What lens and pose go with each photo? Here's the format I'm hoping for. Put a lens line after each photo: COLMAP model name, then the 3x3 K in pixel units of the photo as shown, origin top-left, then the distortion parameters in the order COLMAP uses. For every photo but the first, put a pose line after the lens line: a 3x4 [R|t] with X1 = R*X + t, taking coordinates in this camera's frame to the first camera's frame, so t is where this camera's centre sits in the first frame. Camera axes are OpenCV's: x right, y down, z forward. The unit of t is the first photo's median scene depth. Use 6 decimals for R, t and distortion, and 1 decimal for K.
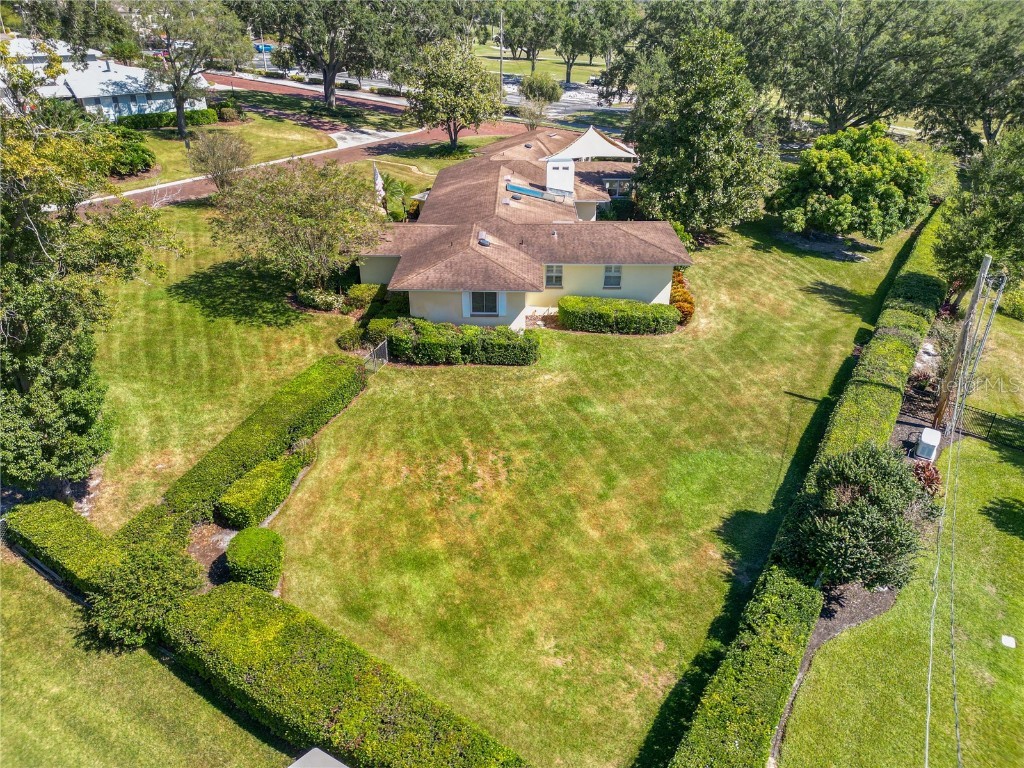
lens RADIAL K [[715.9, 0, 509.1], [0, 715.9, 384.7], [0, 0, 1]] dist [0.073445, -0.072123]
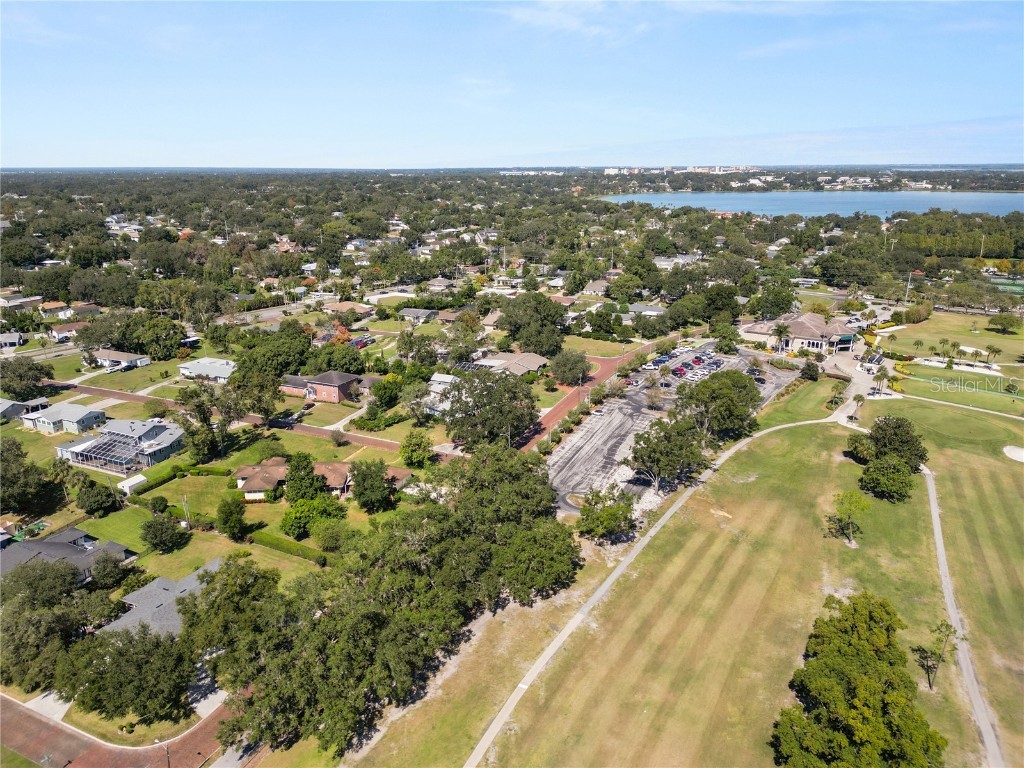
lens RADIAL K [[715.9, 0, 510.5], [0, 715.9, 379.0], [0, 0, 1]] dist [0.073445, -0.072123]
pose [[0.107503, 0.283158, -0.953029, 5.657361], [-0.478146, 0.855171, 0.200147, -3.079038], [0.871676, 0.434171, 0.227325, 1.403573]]
